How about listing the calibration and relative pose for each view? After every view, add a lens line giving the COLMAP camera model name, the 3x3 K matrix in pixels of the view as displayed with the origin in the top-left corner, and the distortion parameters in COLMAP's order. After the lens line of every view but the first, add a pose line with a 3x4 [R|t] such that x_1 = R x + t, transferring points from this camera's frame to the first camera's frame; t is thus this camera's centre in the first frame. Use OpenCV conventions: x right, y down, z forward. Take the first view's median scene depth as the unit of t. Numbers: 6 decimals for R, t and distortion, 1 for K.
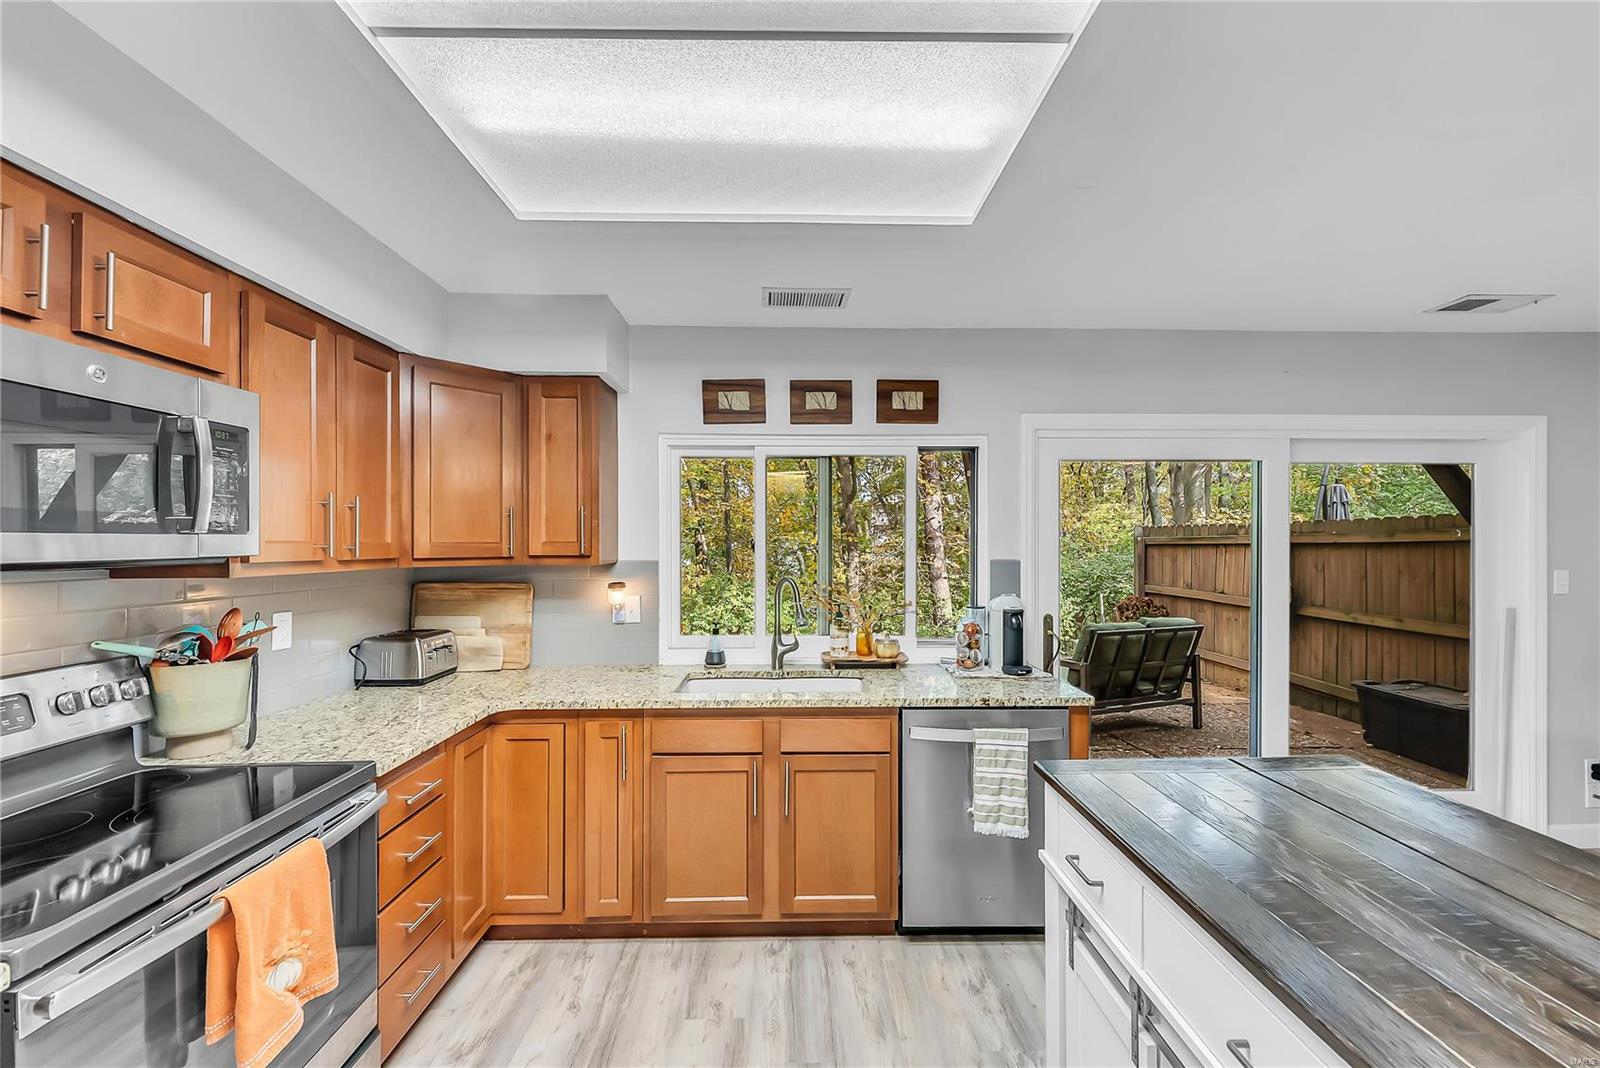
lens RADIAL K [[648.8, 0, 806.5], [0, 648.8, 538.2], [0, 0, 1]] dist [0.001563, -0.000276]
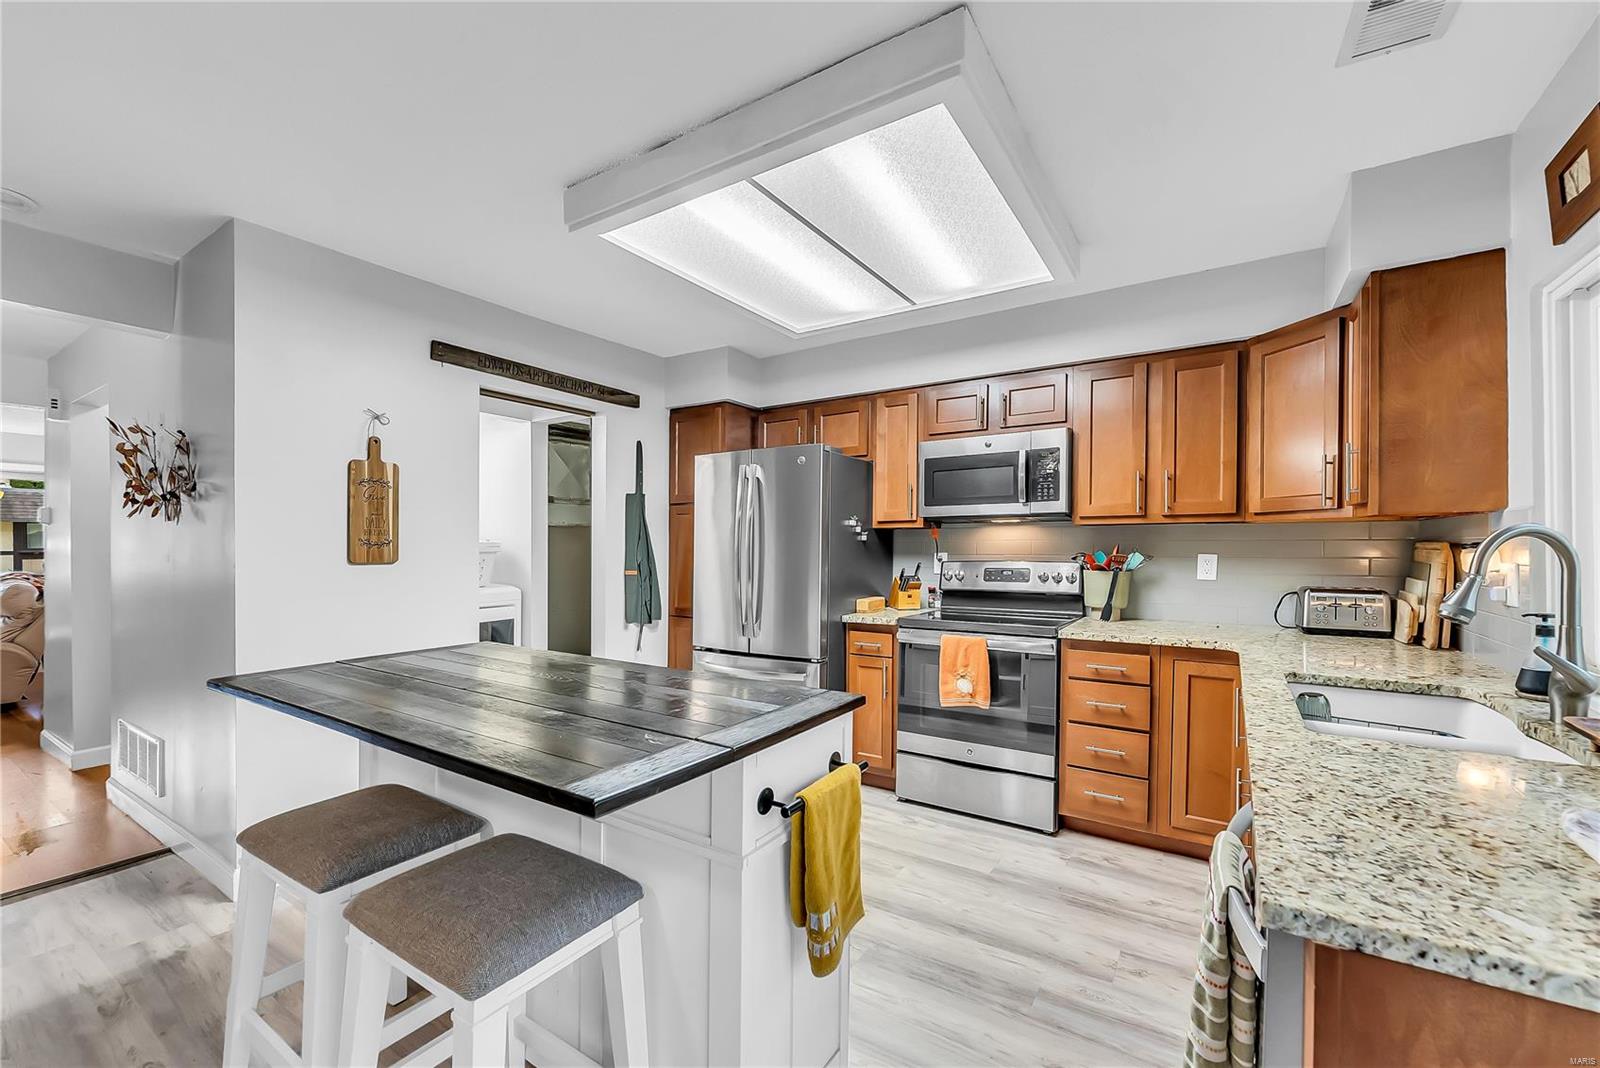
lens RADIAL K [[648.8, 0, 807.5], [0, 648.8, 554.6], [0, 0, 1]] dist [0.001563, -0.000276]
pose [[-0.563718, 0.015087, -0.825830, 0.634524], [0.008865, 0.999886, 0.012215, 0.066479], [0.825920, -0.000435, -0.563787, 0.789246]]
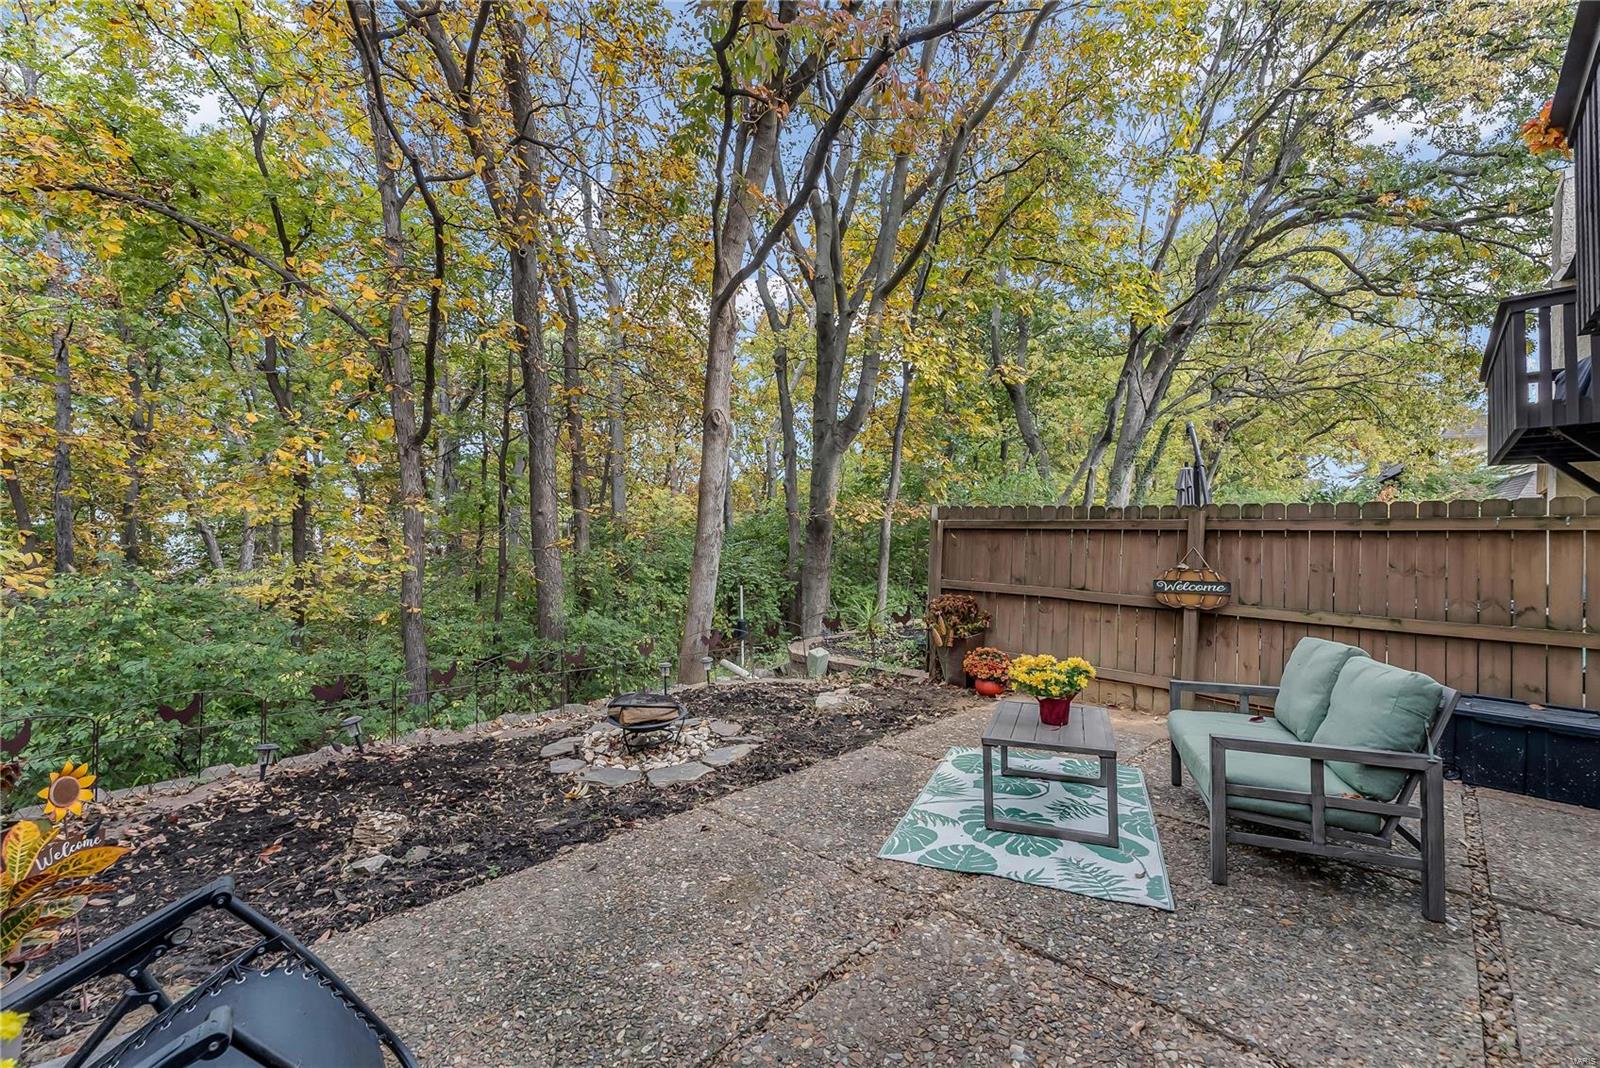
lens RADIAL K [[648.8, 0, 795.6], [0, 648.8, 530.0], [0, 0, 1]] dist [0.001563, -0.000276]
pose [[0.728416, 0.023218, 0.684742, -0.464226], [-0.030197, 0.999542, -0.001769, 0.054003], [-0.684469, -0.019388, 0.728784, 1.612920]]
